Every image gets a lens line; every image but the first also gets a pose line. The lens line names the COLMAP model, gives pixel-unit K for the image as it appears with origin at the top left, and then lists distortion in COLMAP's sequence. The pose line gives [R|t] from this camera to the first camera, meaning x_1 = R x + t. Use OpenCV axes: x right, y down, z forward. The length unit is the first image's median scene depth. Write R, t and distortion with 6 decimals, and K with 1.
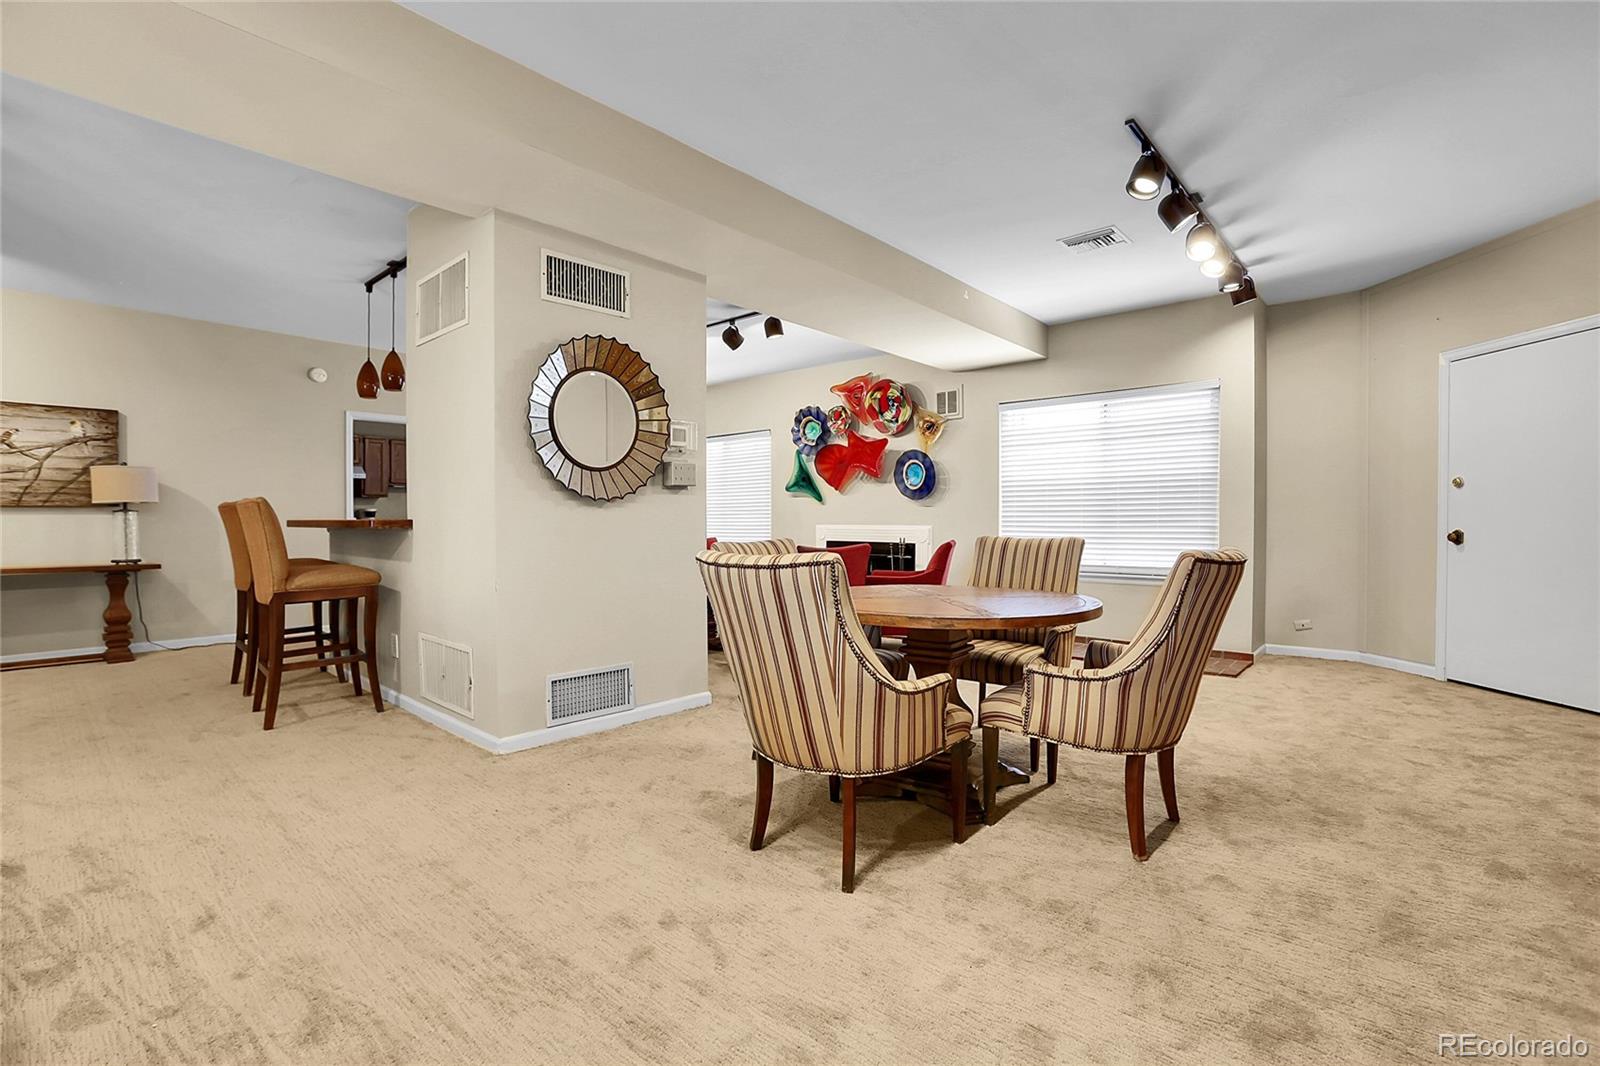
lens RADIAL K [[726.6, 0, 804.4], [0, 726.6, 530.1], [0, 0, 1]] dist [-0.048471, 0.014737]
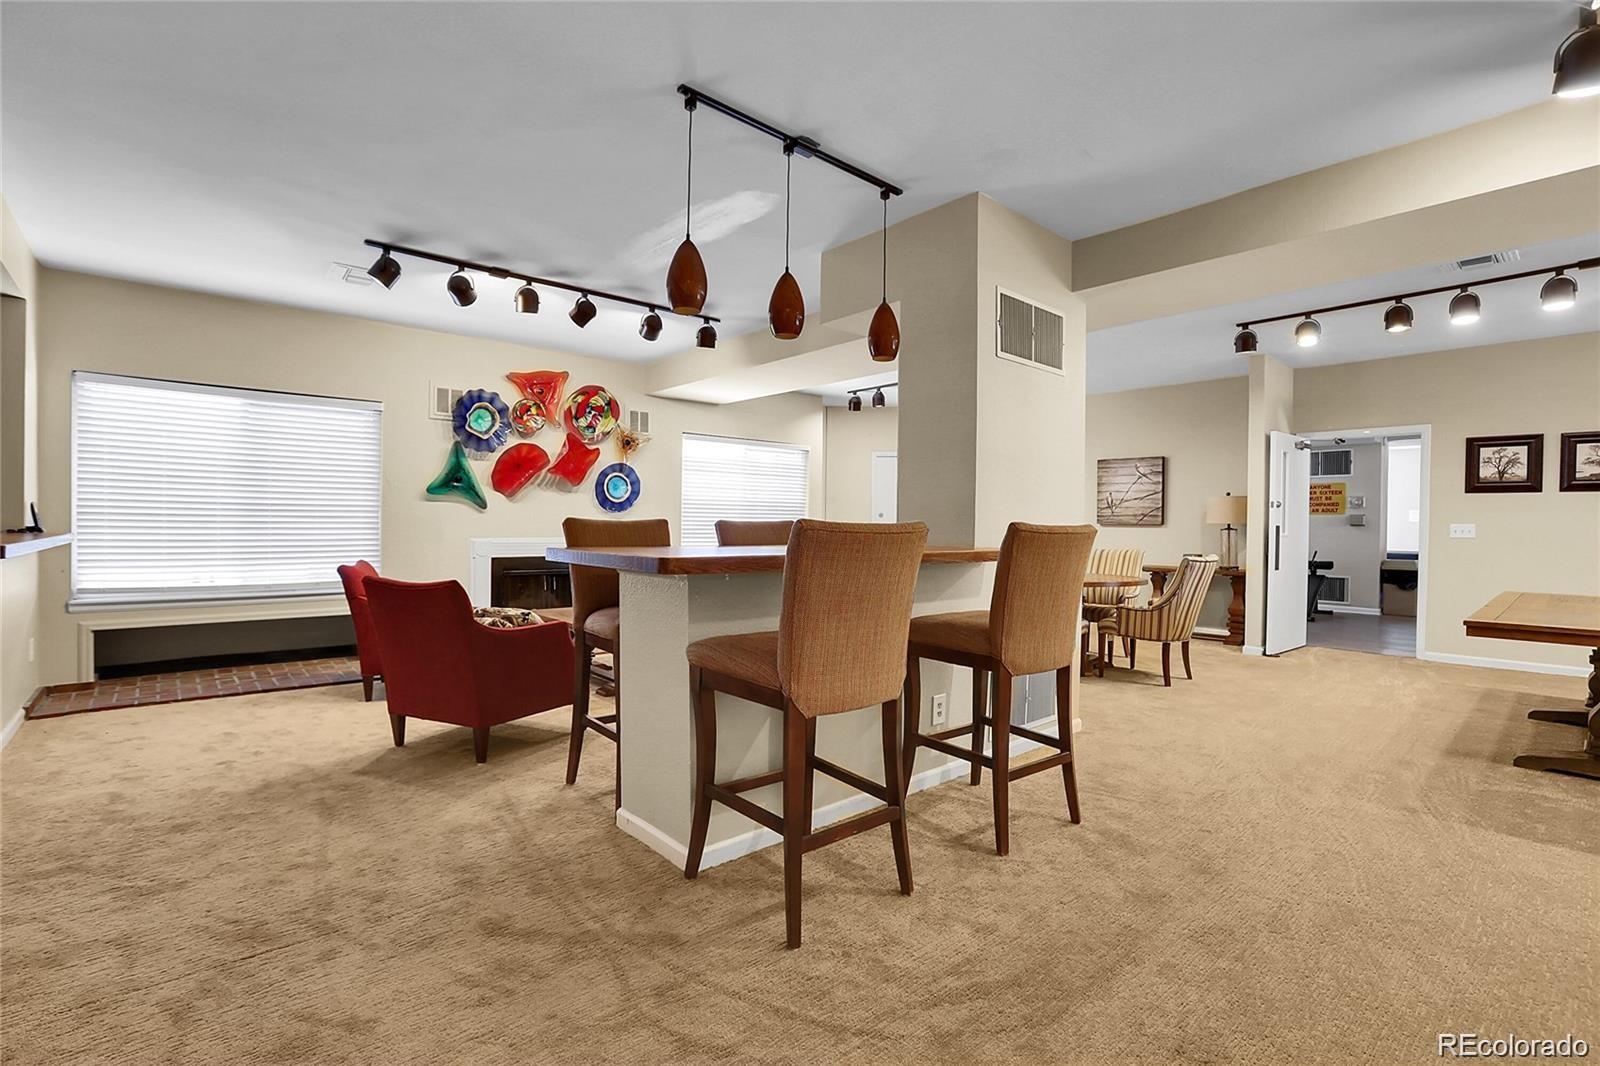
lens RADIAL K [[701.3, 0, 775.9], [0, 701.3, 534.6], [0, 0, 1]] dist [-0.046609, -0.000009]
pose [[0.158627, -0.010818, 0.987279, -0.763626], [0.004071, 0.999939, 0.010303, -0.019742], [-0.987330, 0.002385, 0.158662, 0.619934]]
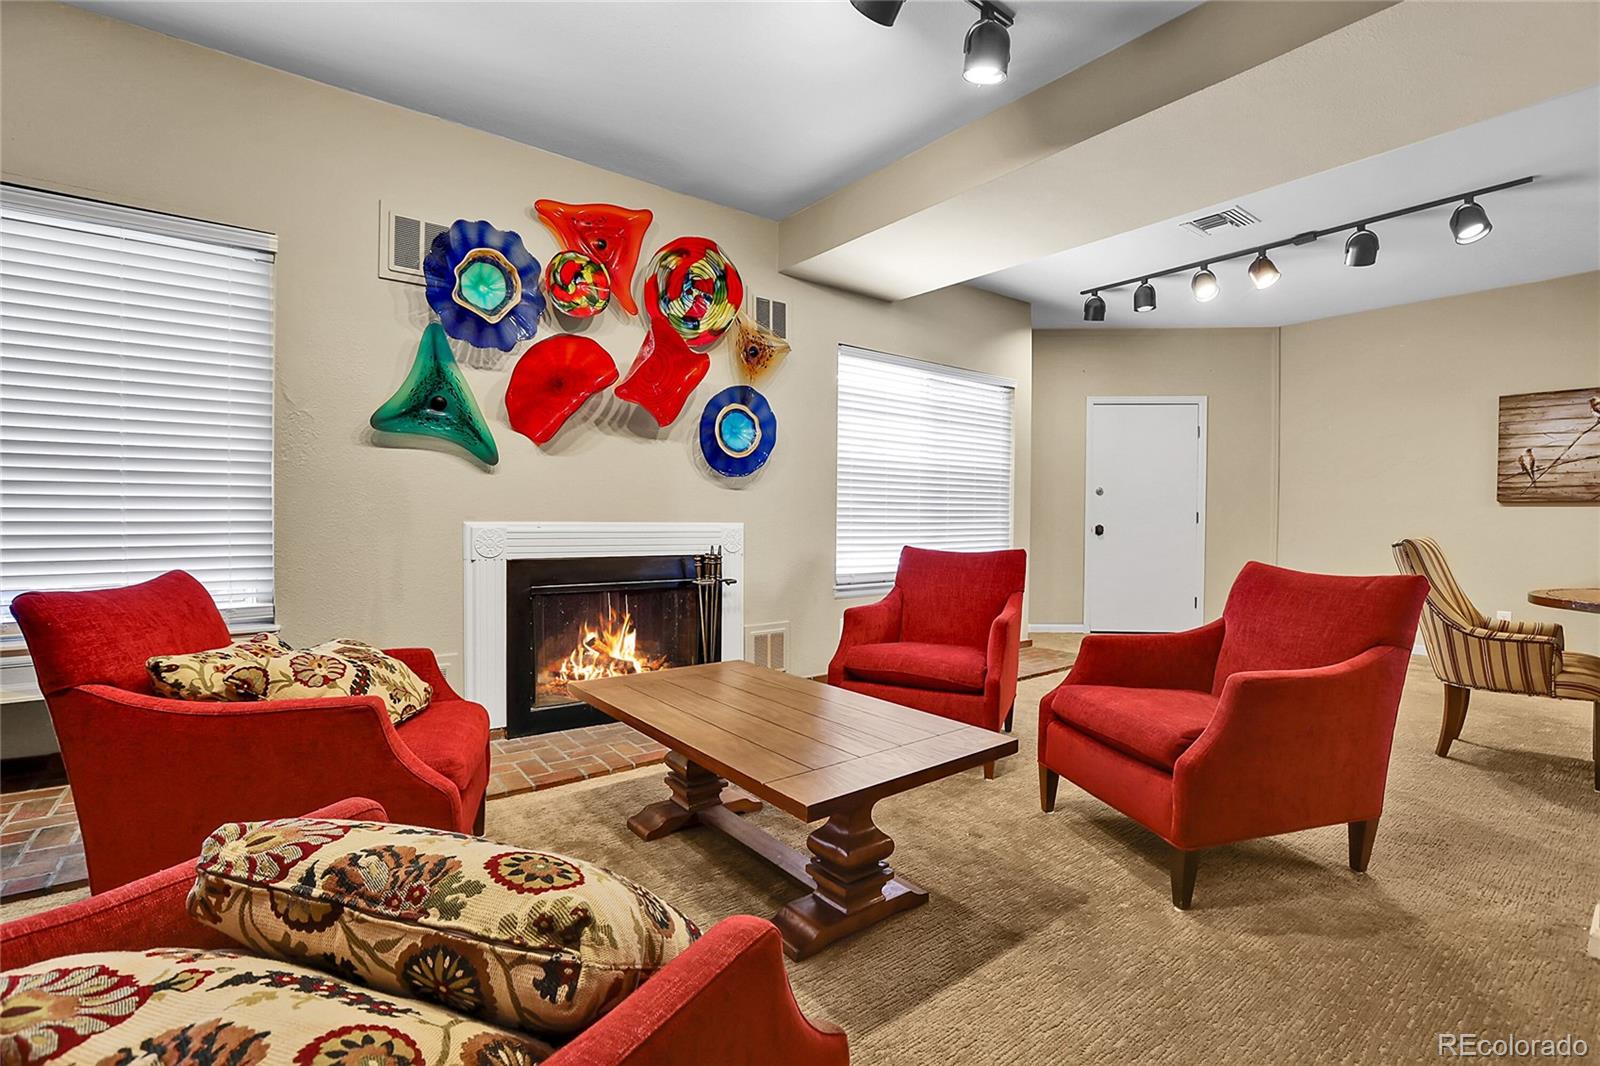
lens RADIAL K [[726.6, 0, 804.4], [0, 726.6, 530.1], [0, 0, 1]] dist [-0.048471, 0.014737]
pose [[0.187696, -0.012282, 0.982150, -0.379800], [0.006598, 0.999915, 0.011244, -0.006406], [-0.982205, 0.004370, 0.187761, 0.834544]]
